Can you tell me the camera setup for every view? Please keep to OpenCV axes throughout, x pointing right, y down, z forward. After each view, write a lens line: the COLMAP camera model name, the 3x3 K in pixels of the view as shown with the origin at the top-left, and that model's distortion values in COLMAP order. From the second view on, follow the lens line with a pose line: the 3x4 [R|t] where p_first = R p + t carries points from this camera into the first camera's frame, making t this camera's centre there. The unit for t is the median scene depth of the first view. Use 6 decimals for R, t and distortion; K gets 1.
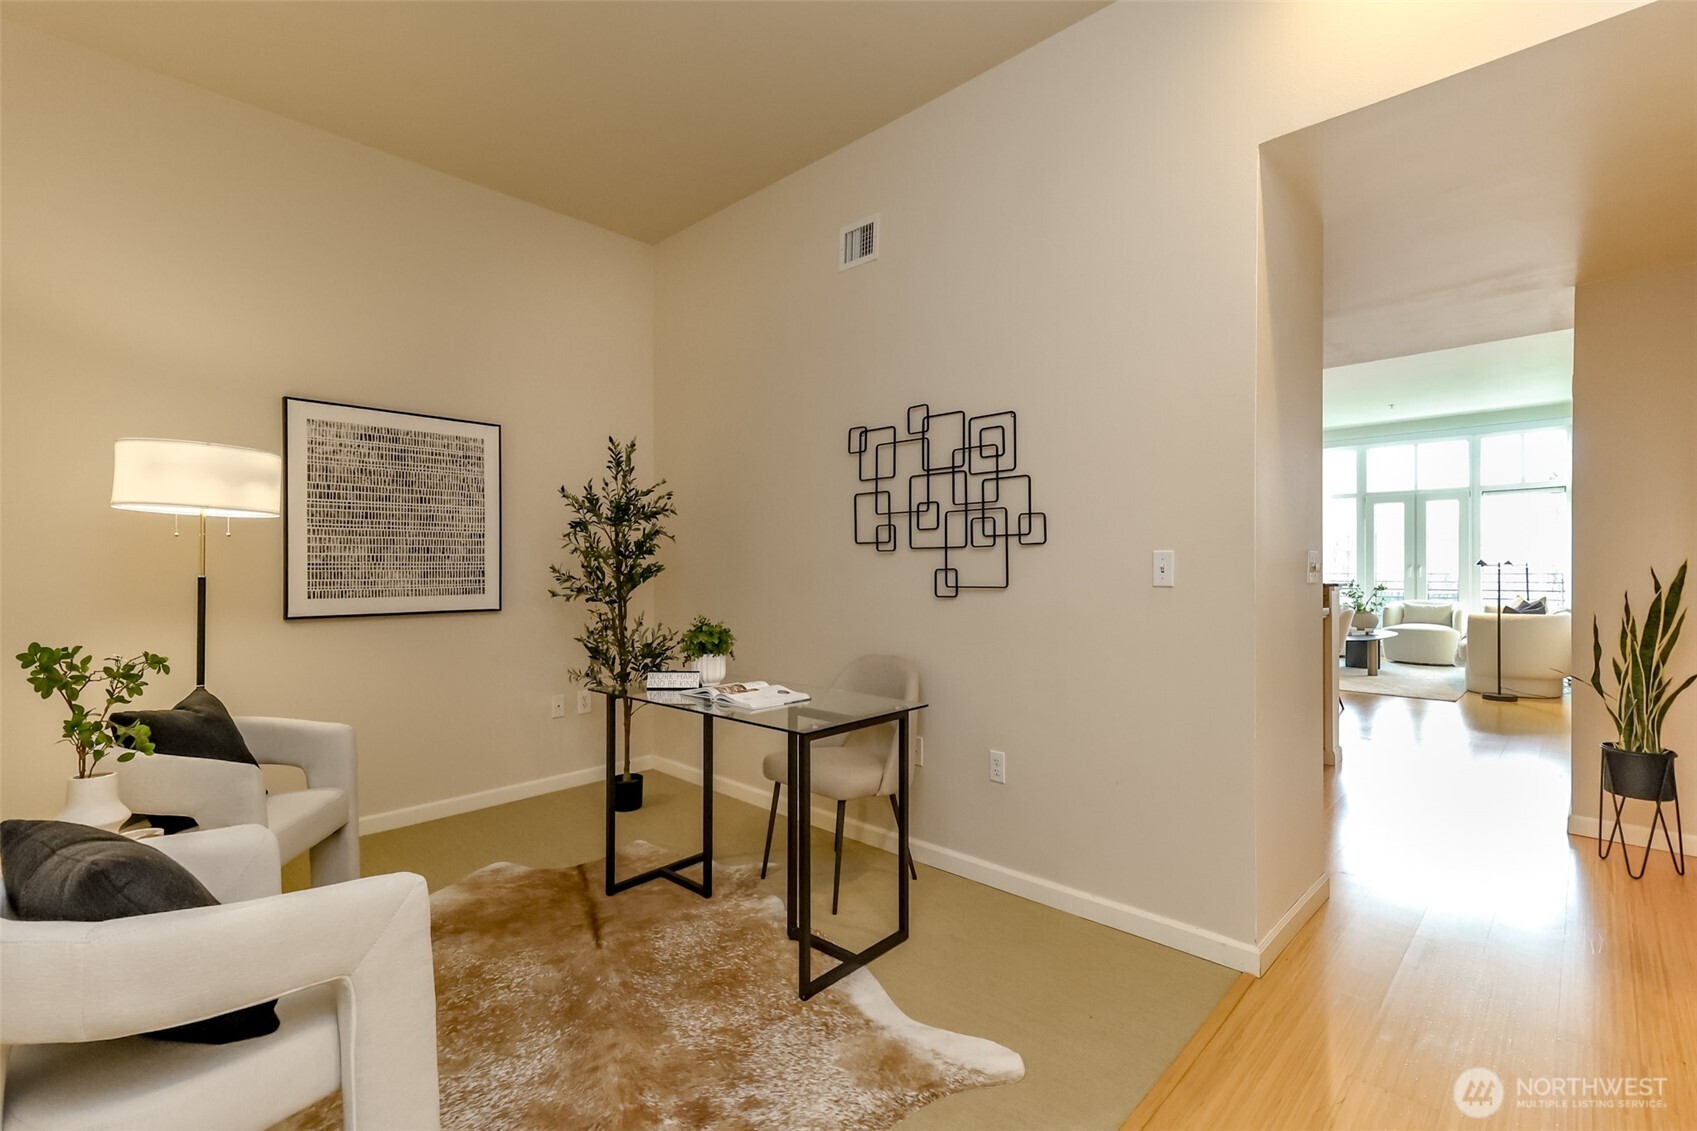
lens RADIAL K [[767.2, 0, 855.6], [0, 767.2, 565.5], [0, 0, 1]] dist [0.020078, 0.001307]
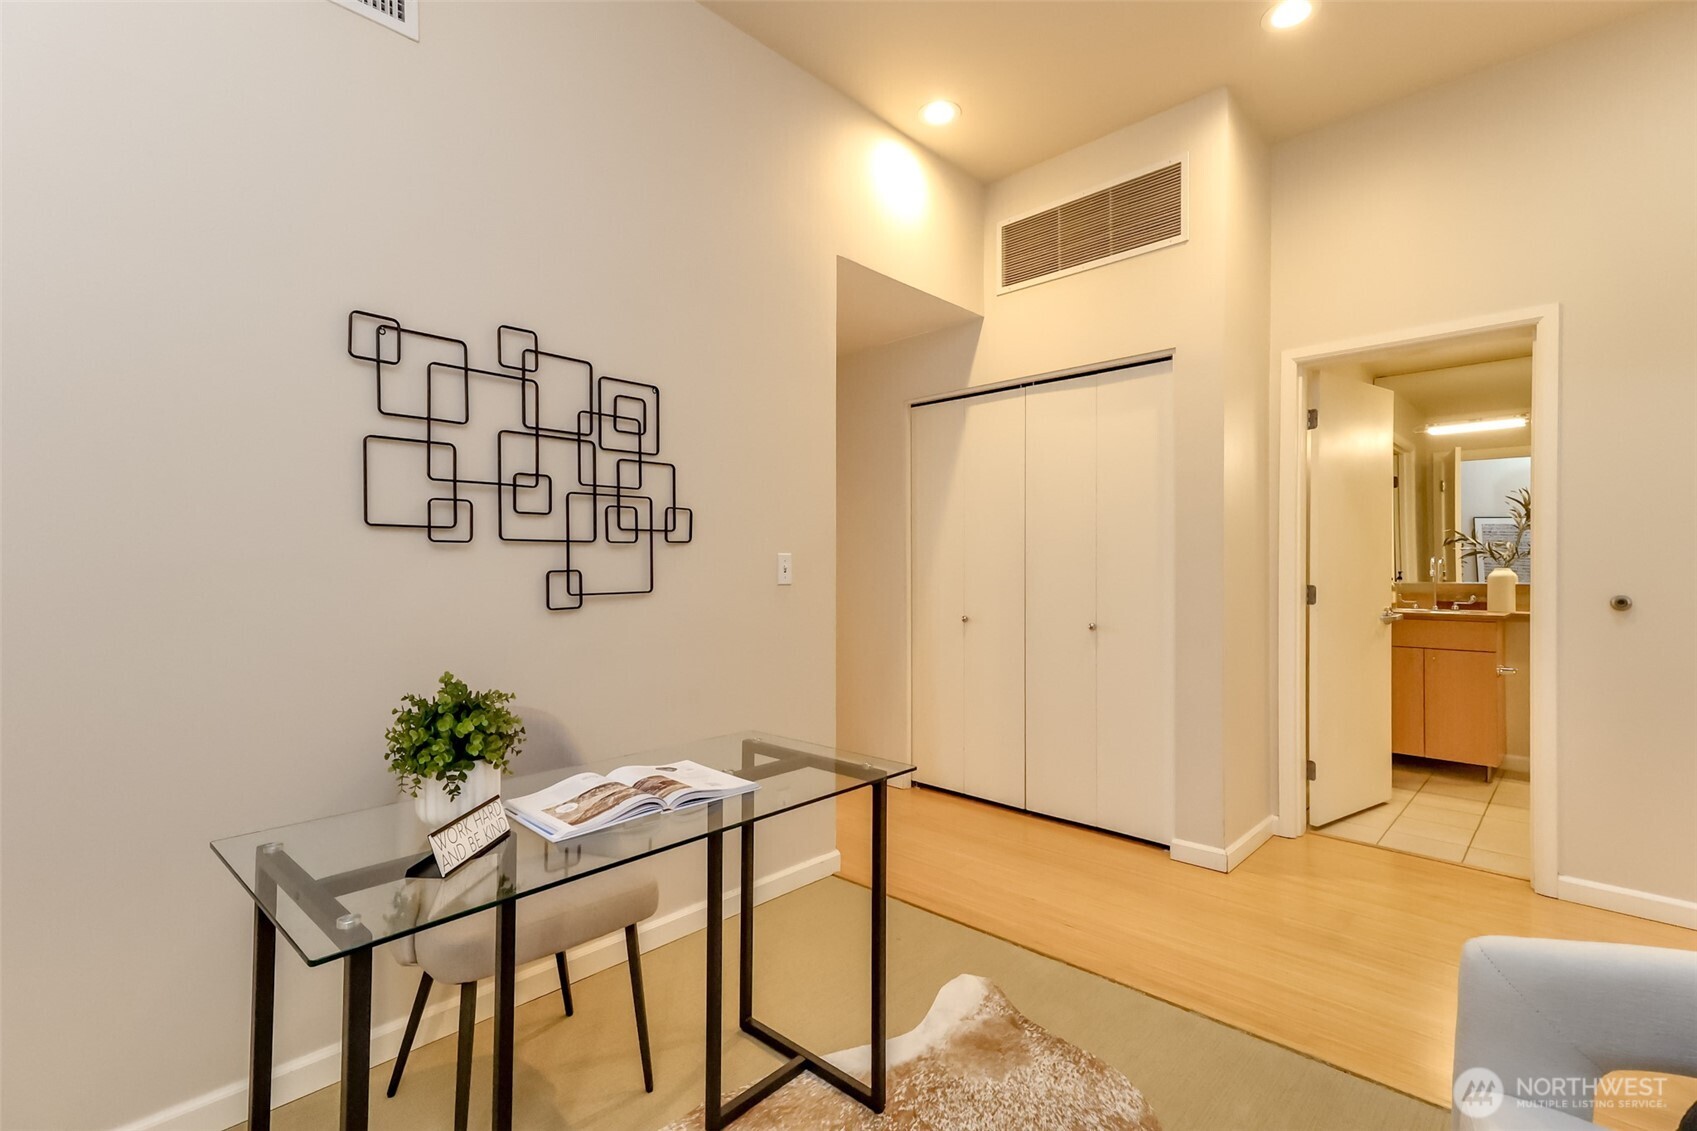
lens RADIAL K [[767.2, 0, 850.3], [0, 767.2, 566.2], [0, 0, 1]] dist [0.020078, 0.001307]
pose [[0.002964, -0.001584, 0.999994, -0.625595], [-0.002769, 0.999995, 0.001593, -0.001704], [-0.999992, -0.002773, 0.002960, 0.743243]]
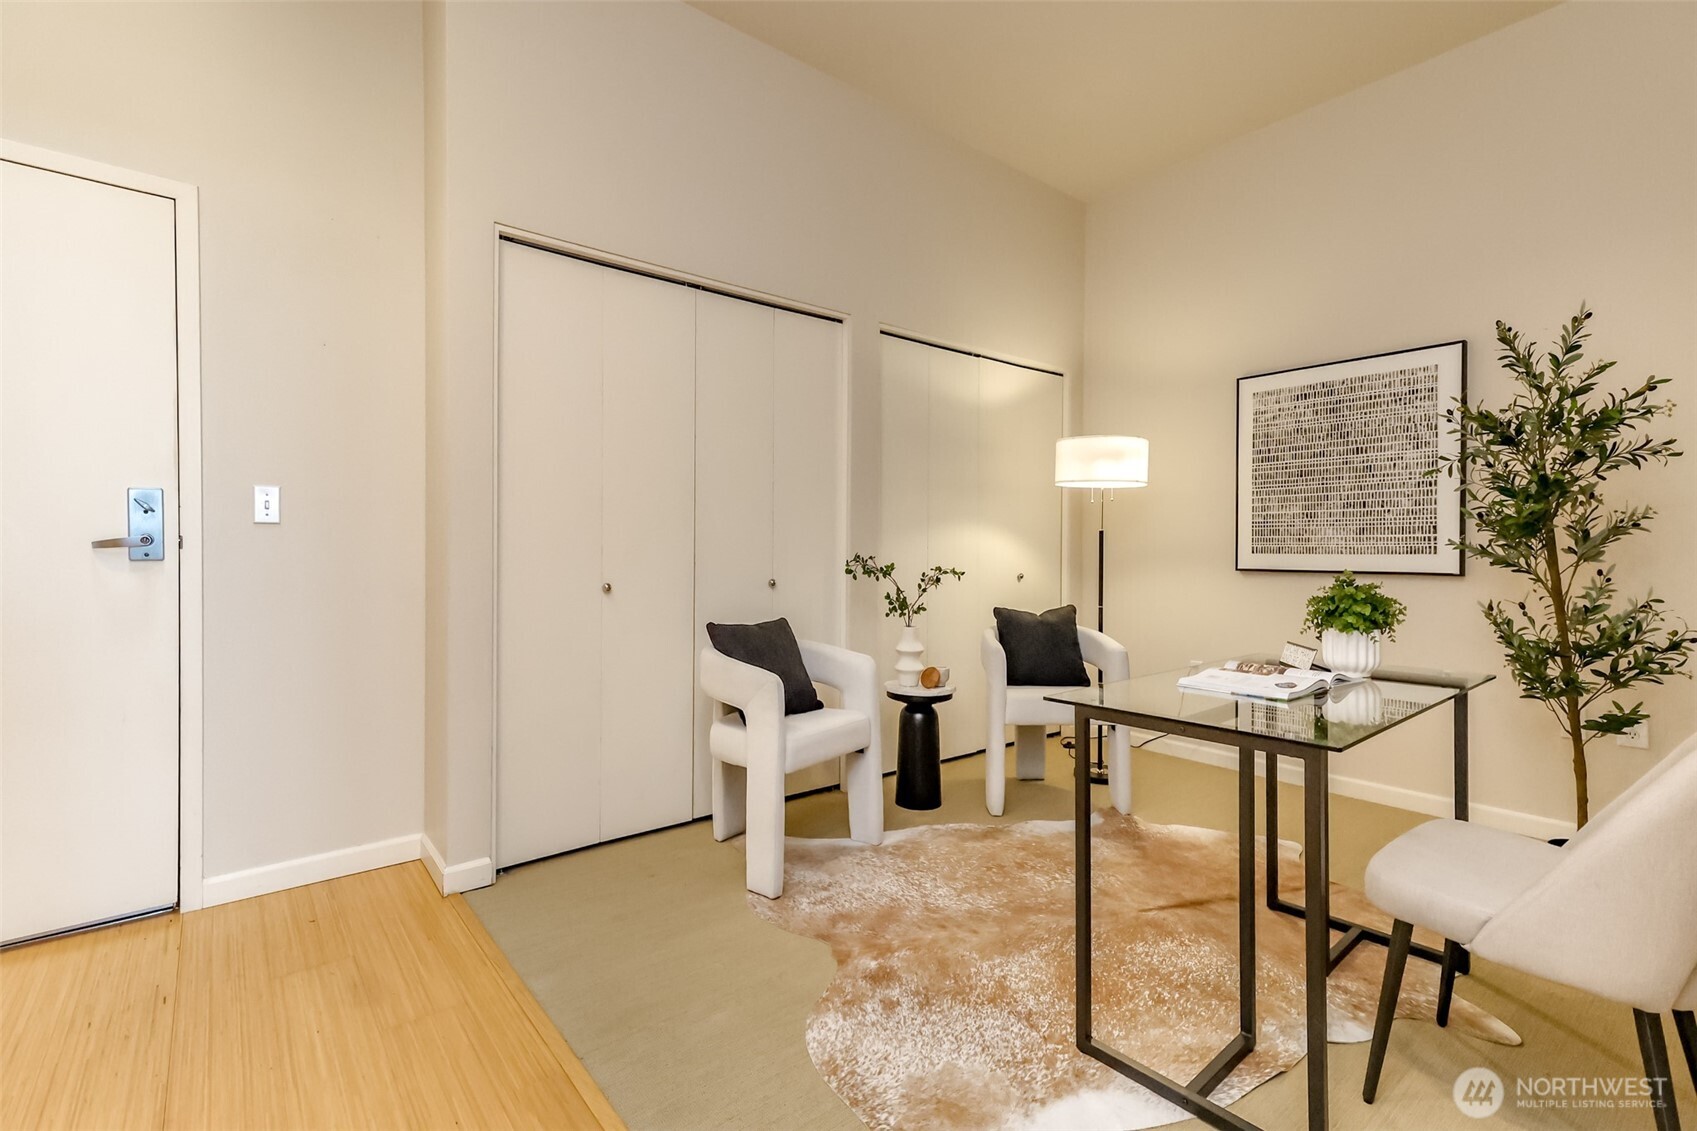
lens RADIAL K [[767.2, 0, 853.7], [0, 767.2, 555.2], [0, 0, 1]] dist [0.020078, 0.001307]
pose [[-0.126017, 0.007160, -0.992002, 0.527235], [-0.004047, 0.999962, 0.007732, 0.043534], [0.992020, 0.004989, -0.125983, 0.626410]]
